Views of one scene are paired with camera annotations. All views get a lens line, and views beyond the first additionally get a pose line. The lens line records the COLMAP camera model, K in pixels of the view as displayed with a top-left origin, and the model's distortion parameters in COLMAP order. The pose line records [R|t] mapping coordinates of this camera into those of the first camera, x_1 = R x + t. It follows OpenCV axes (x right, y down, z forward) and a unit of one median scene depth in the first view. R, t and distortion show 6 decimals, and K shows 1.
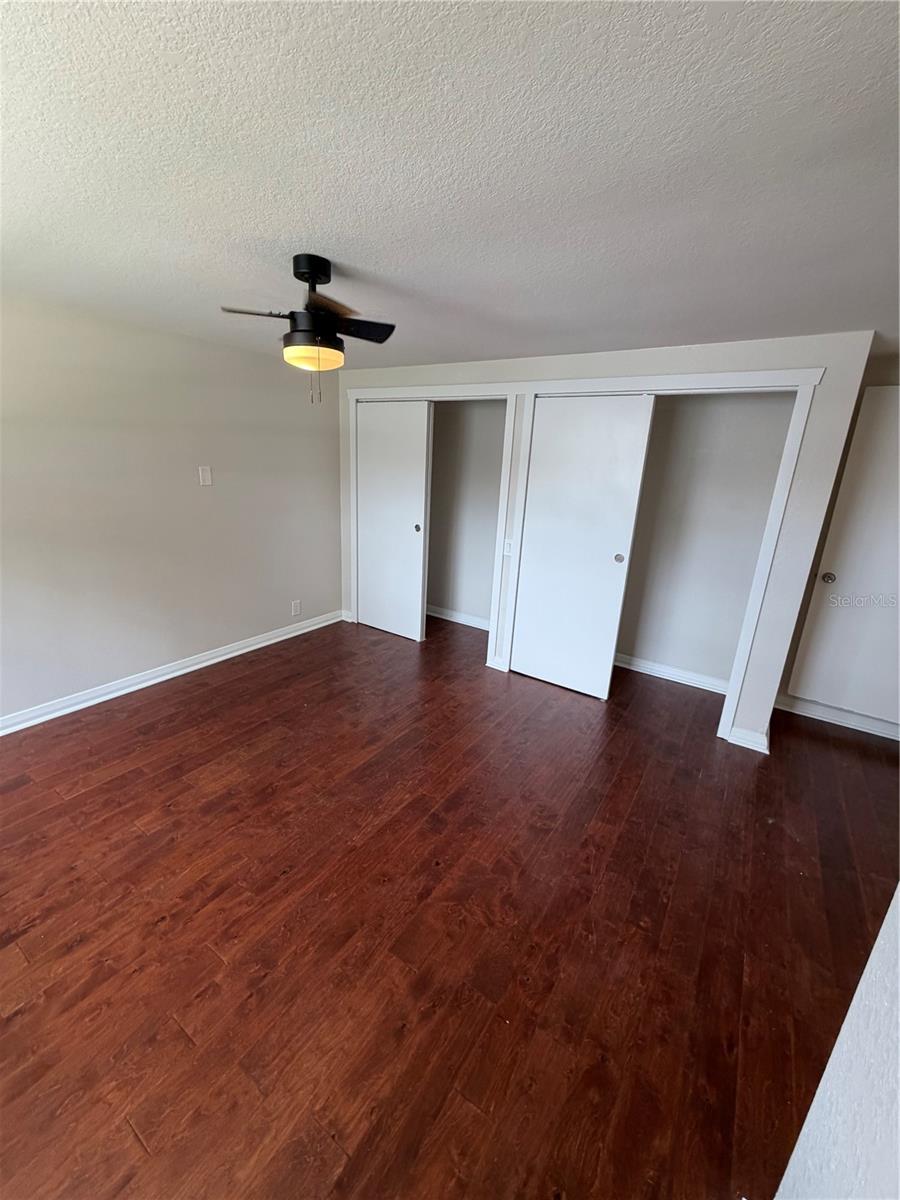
lens RADIAL K [[478.6, 0, 448.9], [0, 478.6, 595.0], [0, 0, 1]] dist [-0.000671, -0.000217]
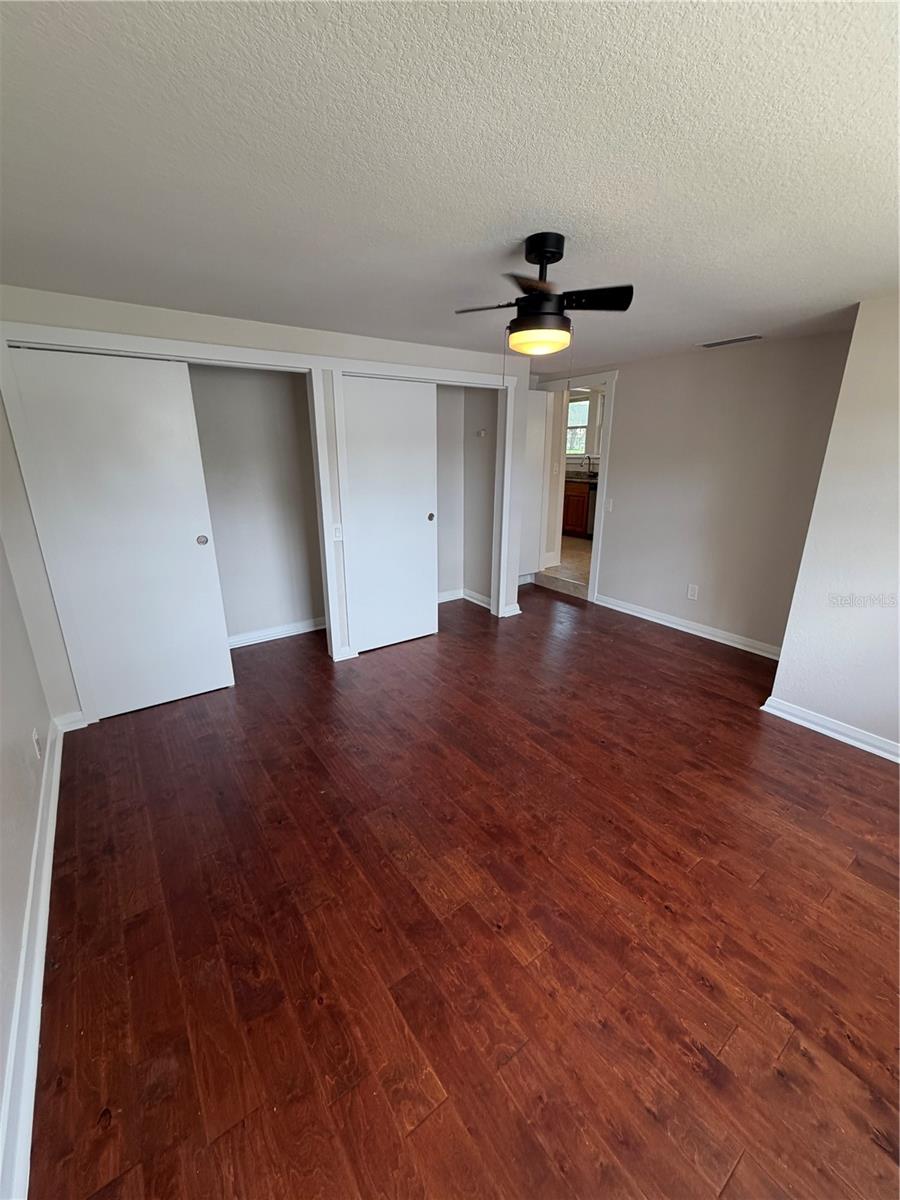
lens RADIAL K [[478.6, 0, 448.9], [0, 478.6, 595.0], [0, 0, 1]] dist [-0.000671, -0.000217]
pose [[0.345499, -0.325322, 0.880225, -1.360336], [0.273938, 0.932096, 0.236969, -0.296331], [-0.897546, 0.159255, 0.411156, 0.843765]]
